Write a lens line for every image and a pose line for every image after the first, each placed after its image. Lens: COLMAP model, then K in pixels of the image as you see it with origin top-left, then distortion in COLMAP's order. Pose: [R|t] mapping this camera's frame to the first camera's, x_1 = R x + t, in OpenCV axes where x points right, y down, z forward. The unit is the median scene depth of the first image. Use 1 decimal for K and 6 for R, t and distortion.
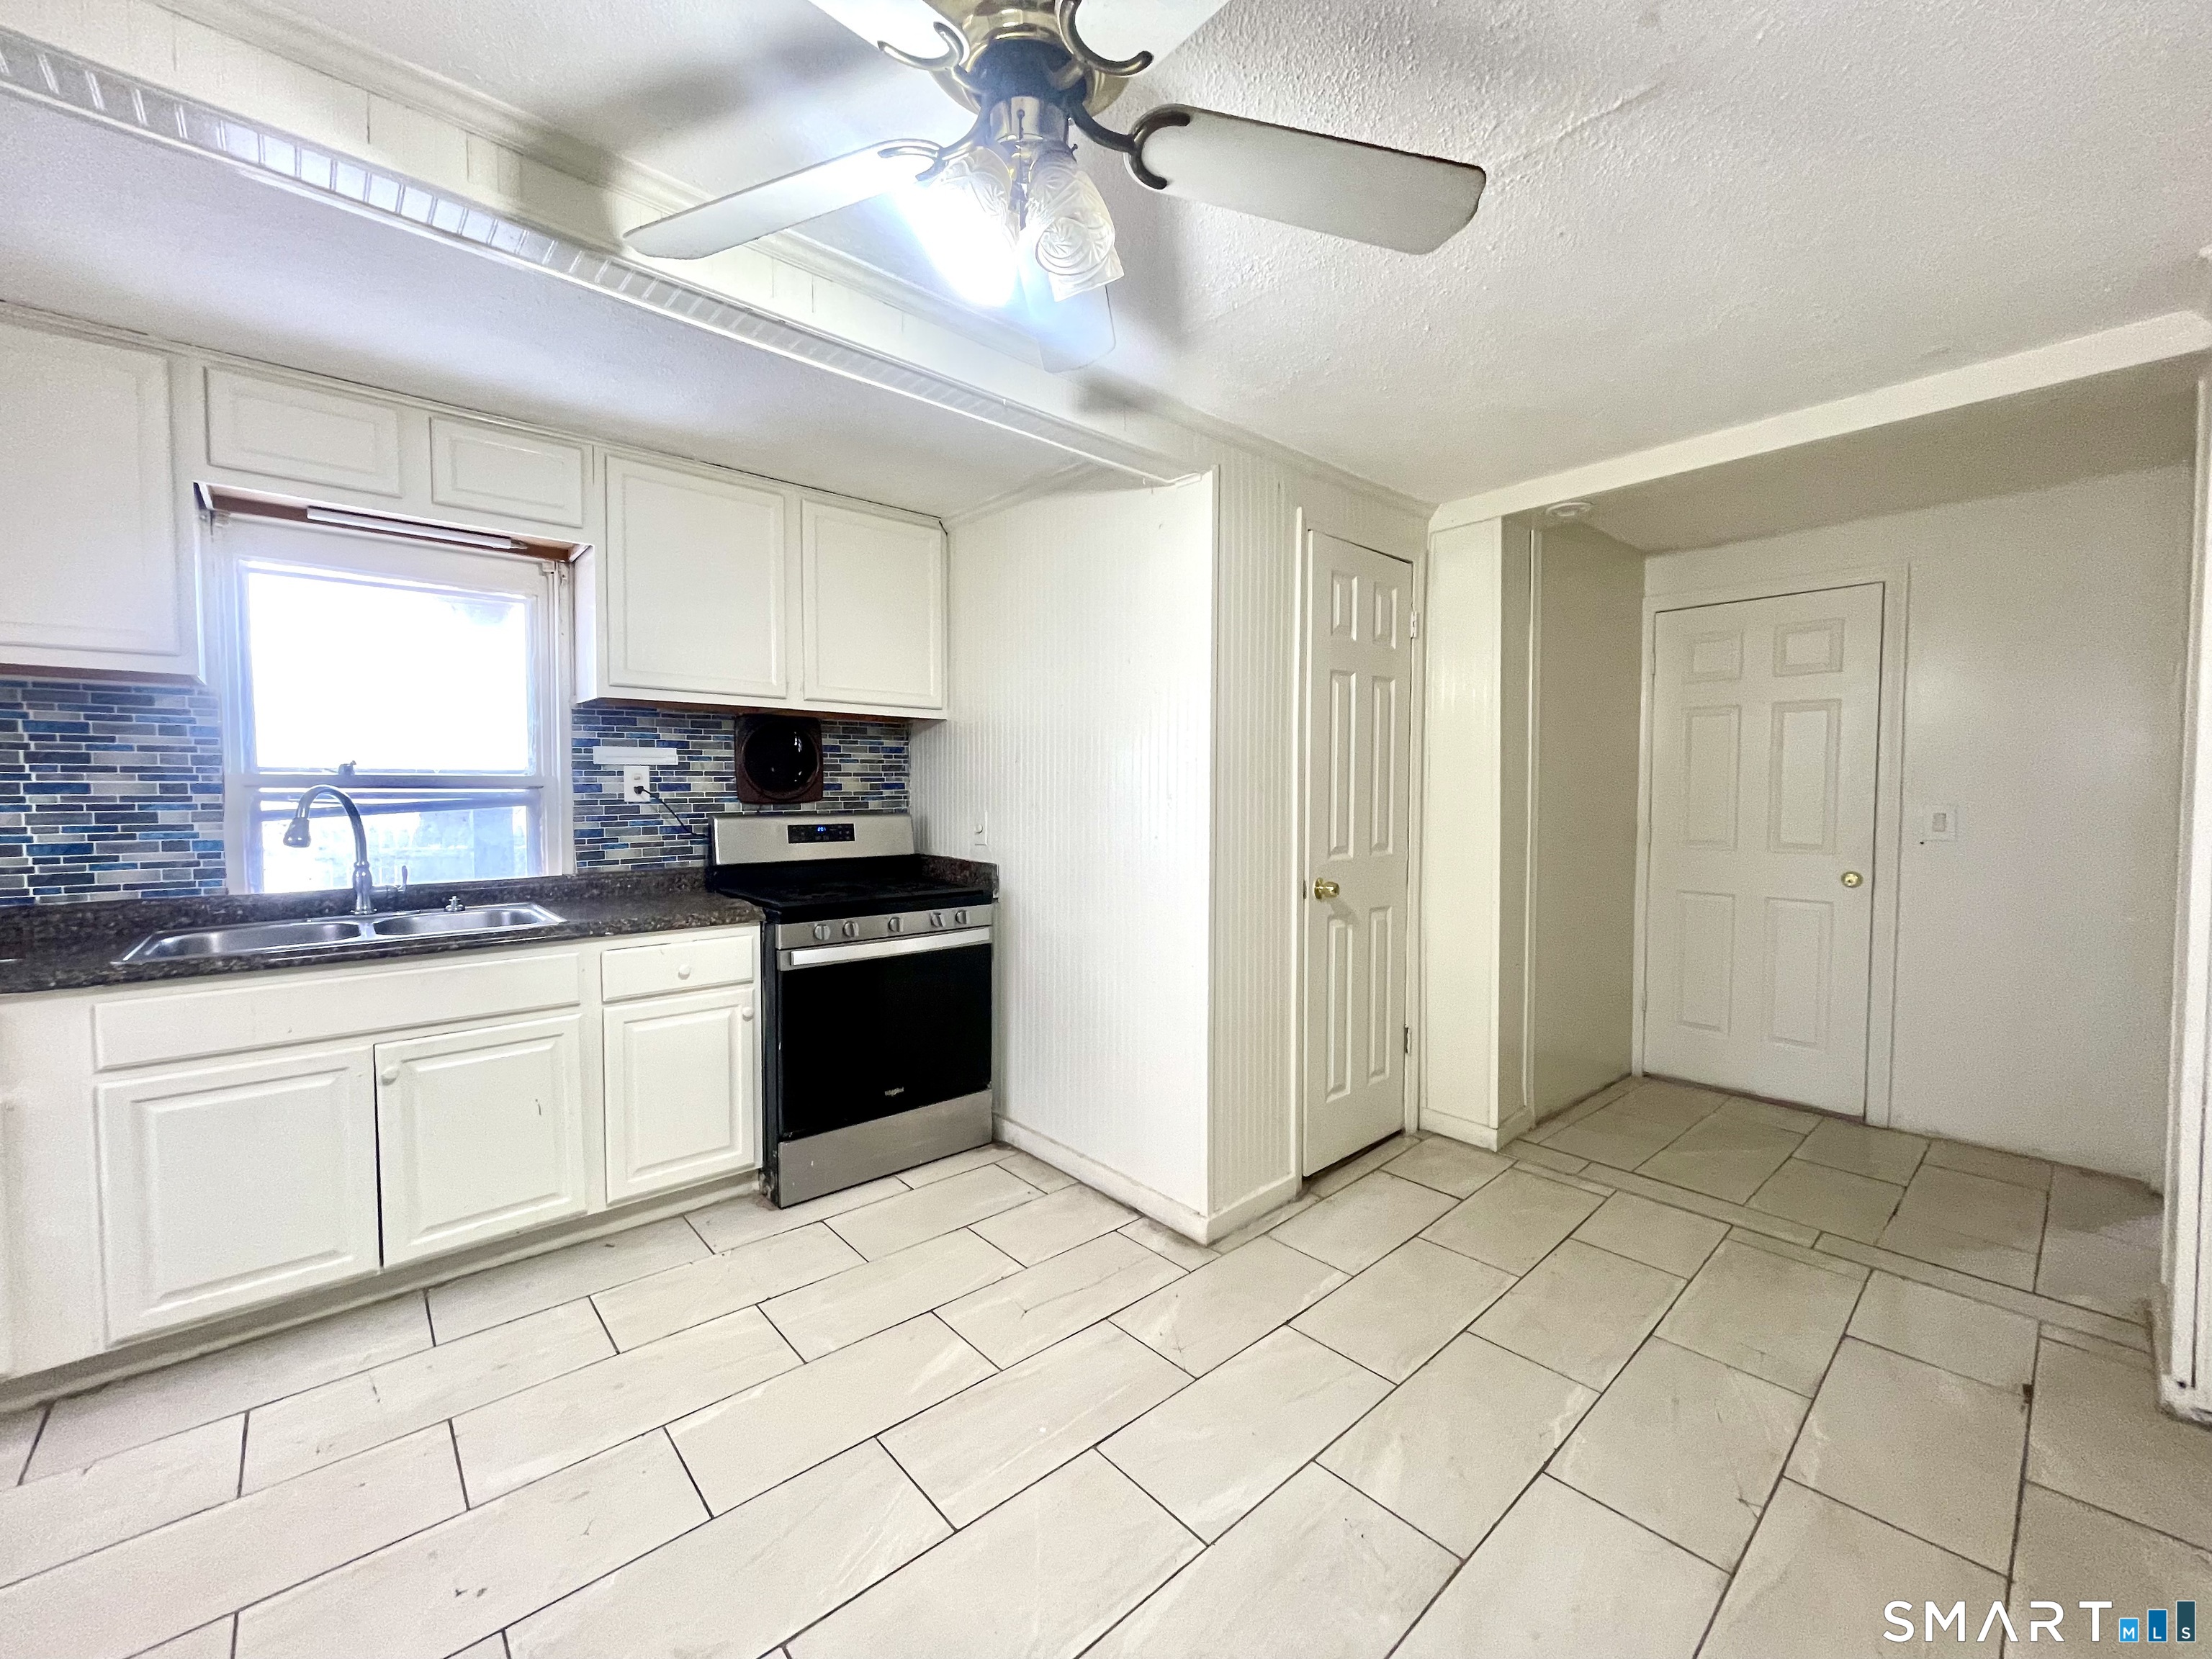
lens RADIAL K [[893.1, 0, 1110.3], [0, 893.1, 824.8], [0, 0, 1]] dist [-0.001690, 0.000464]
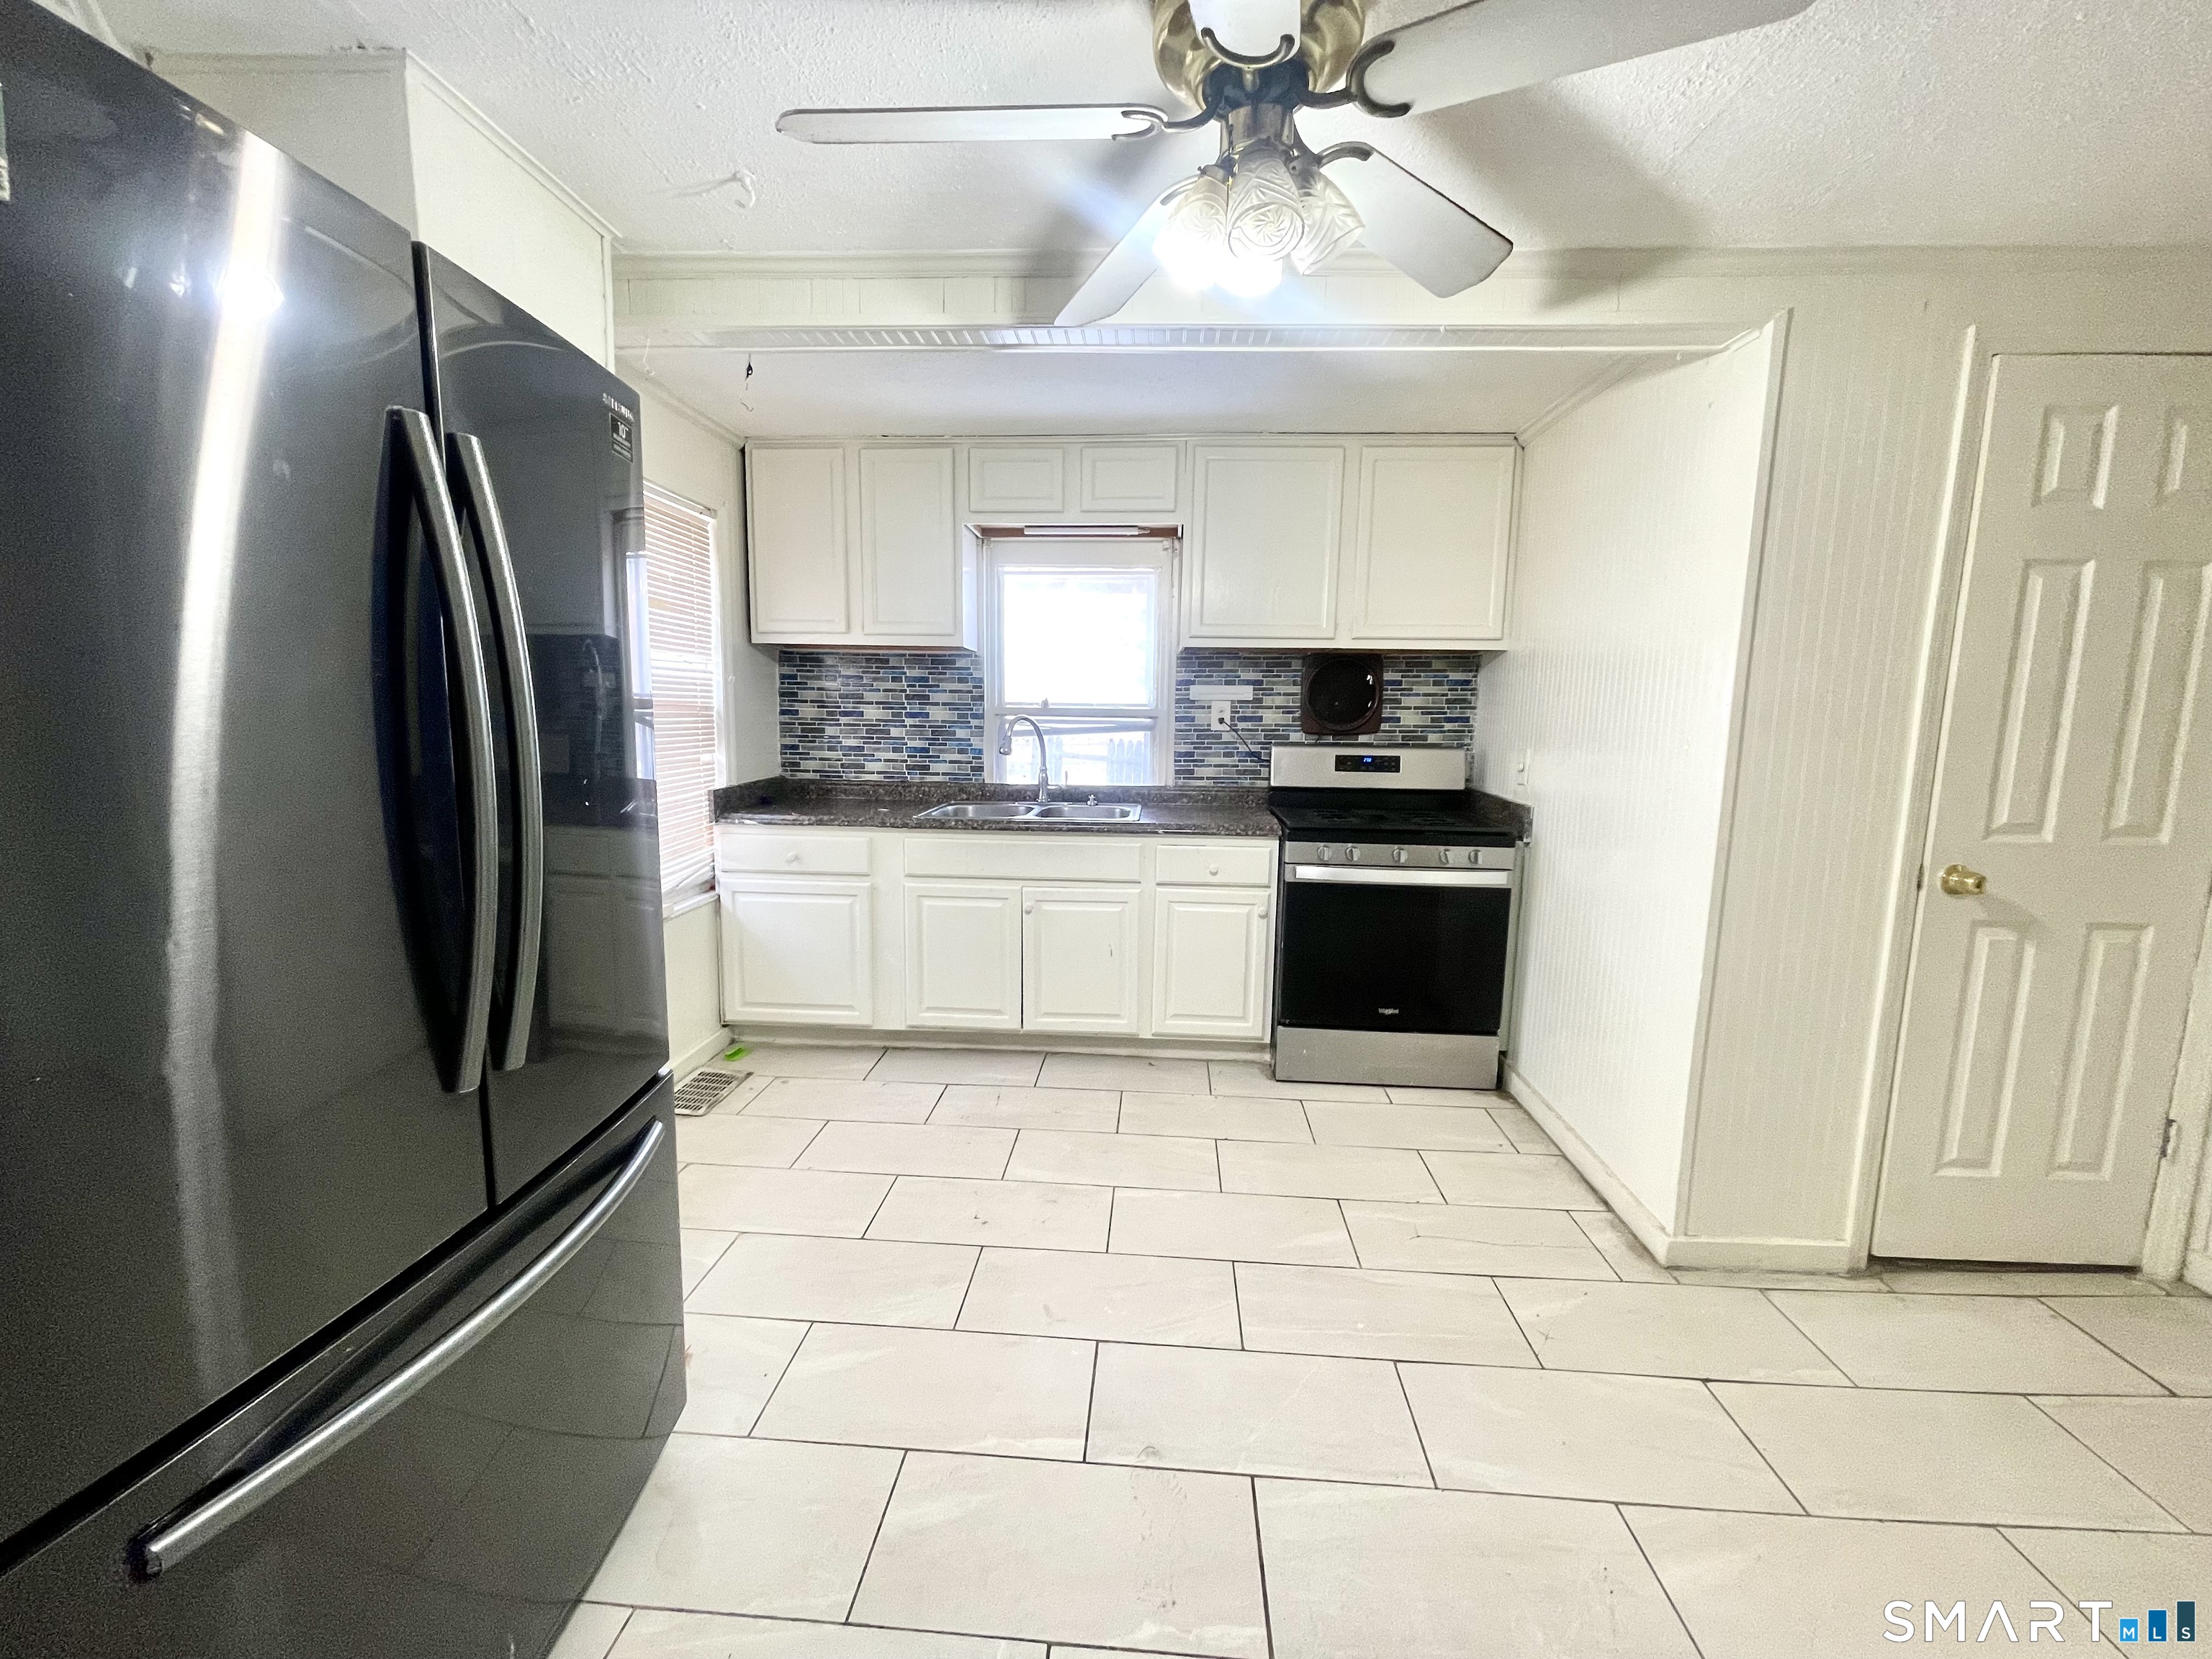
lens RADIAL K [[893.1, 0, 1111.7], [0, 893.1, 826.7], [0, 0, 1]] dist [-0.001690, 0.000464]
pose [[0.700032, 0.103124, -0.706626, 0.274341], [-0.041238, 0.993705, 0.104167, -0.017283], [0.712920, -0.043780, 0.699878, 0.032309]]
